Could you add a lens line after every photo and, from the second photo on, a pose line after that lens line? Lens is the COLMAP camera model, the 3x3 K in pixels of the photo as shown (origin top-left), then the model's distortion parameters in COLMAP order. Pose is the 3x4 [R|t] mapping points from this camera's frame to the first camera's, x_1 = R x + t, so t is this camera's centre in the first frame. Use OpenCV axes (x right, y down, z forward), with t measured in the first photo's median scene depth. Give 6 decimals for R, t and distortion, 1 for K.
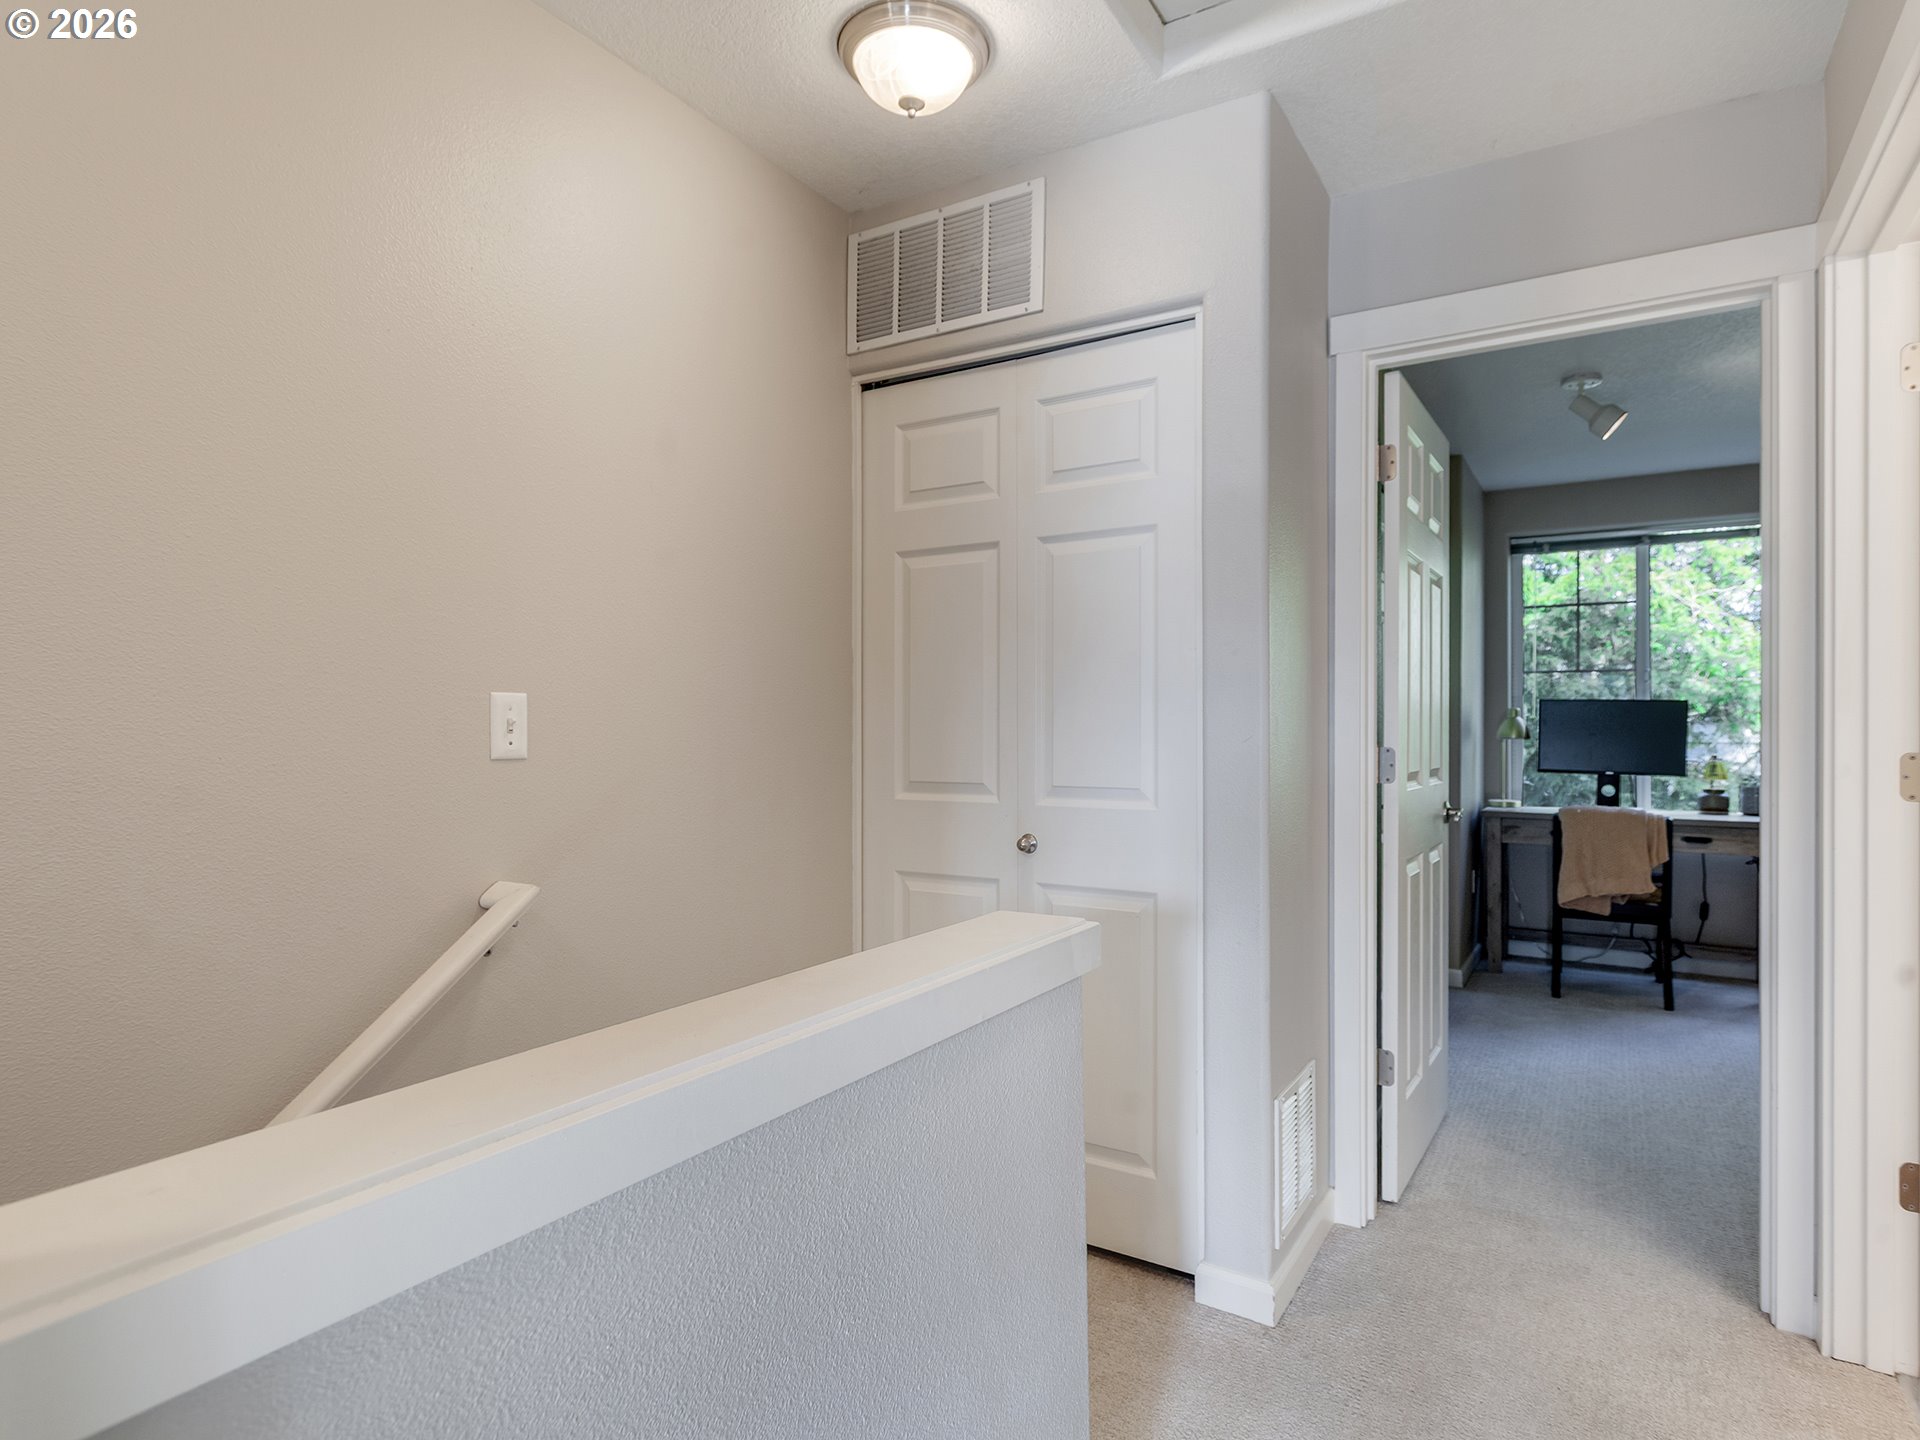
lens RADIAL K [[1053.6, 0, 958.0], [0, 1053.6, 729.6], [0, 0, 1]] dist [-0.001381, 0.000598]
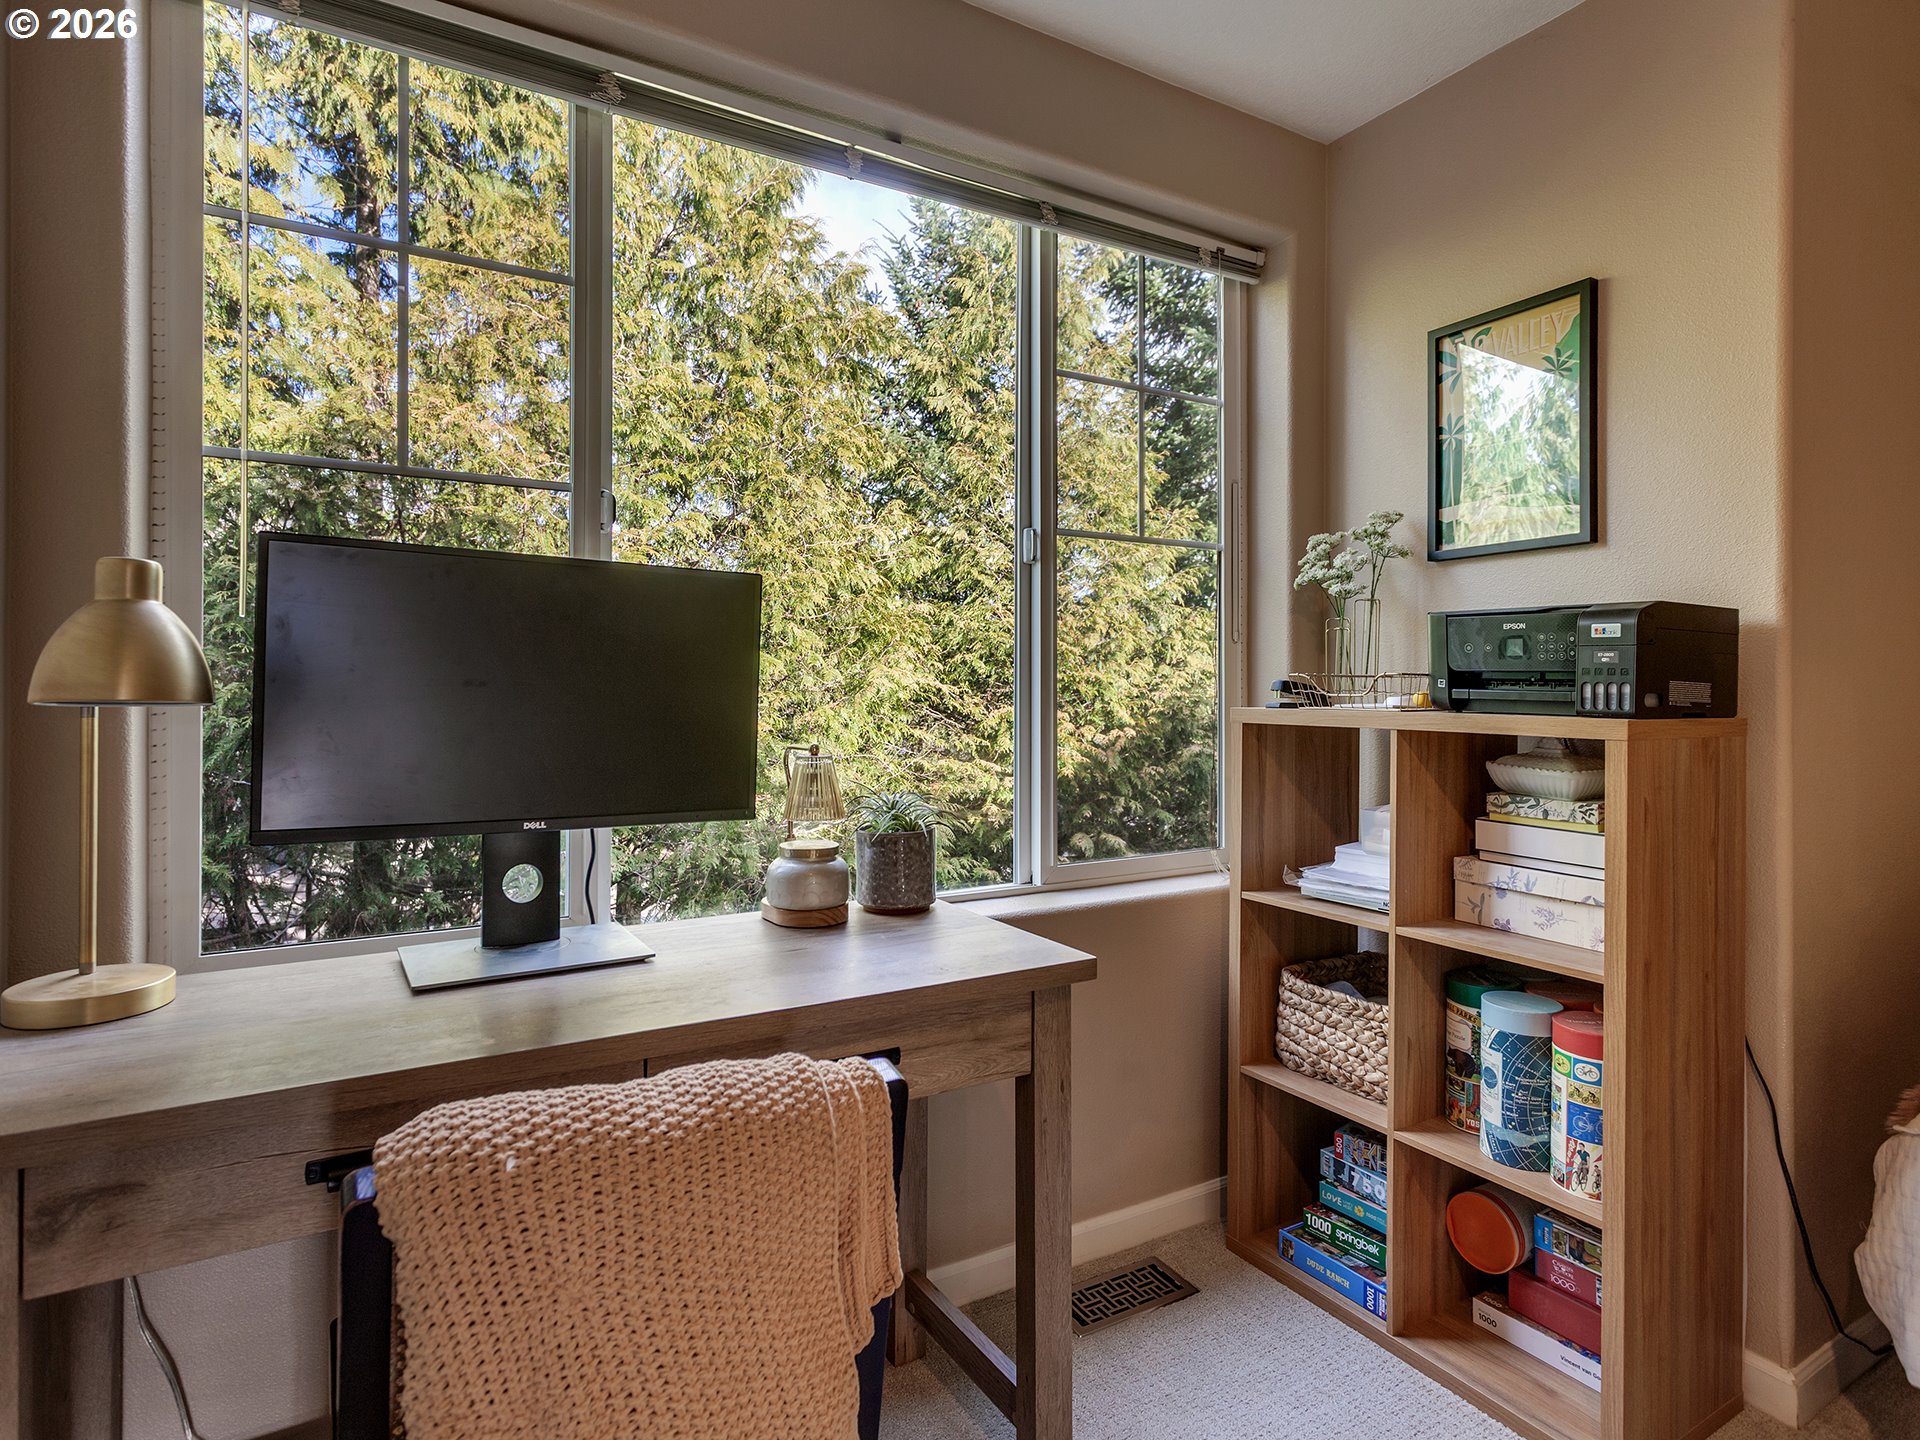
lens RADIAL K [[1053.6, 0, 958.0], [0, 1053.6, 729.6], [0, 0, 1]] dist [-0.001381, 0.000598]
pose [[0.475065, -0.029867, 0.879443, 0.427618], [0.003165, 0.999475, 0.032234, 0.007813], [-0.879945, -0.012530, 0.474911, 0.763814]]
